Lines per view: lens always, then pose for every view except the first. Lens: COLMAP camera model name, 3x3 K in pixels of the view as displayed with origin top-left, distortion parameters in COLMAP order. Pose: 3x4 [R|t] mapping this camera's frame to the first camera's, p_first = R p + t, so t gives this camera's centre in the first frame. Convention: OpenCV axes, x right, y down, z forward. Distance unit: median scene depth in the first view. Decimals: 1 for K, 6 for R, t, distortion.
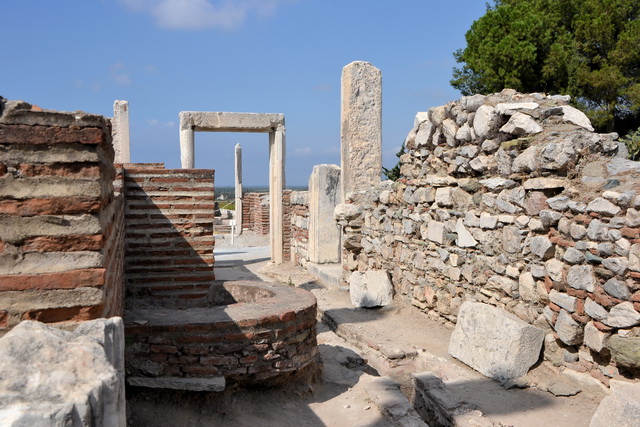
lens RADIAL K [[737.8, 0, 320.0], [0, 737.8, 212.6], [0, 0, 1]] dist [0.112831, 0.000000]
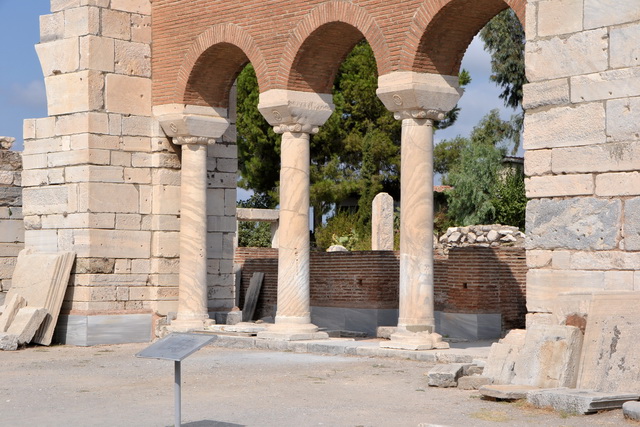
lens RADIAL K [[1513.4, 0, 319.8], [0, 1513.4, 218.7], [0, 0, 1]] dist [0.715961, 0.000000]
pose [[0.909885, 0.014756, 0.414597, -2.580756], [0.013166, 0.997837, -0.064409, 0.166463], [-0.414651, 0.064064, 0.907723, -3.714792]]
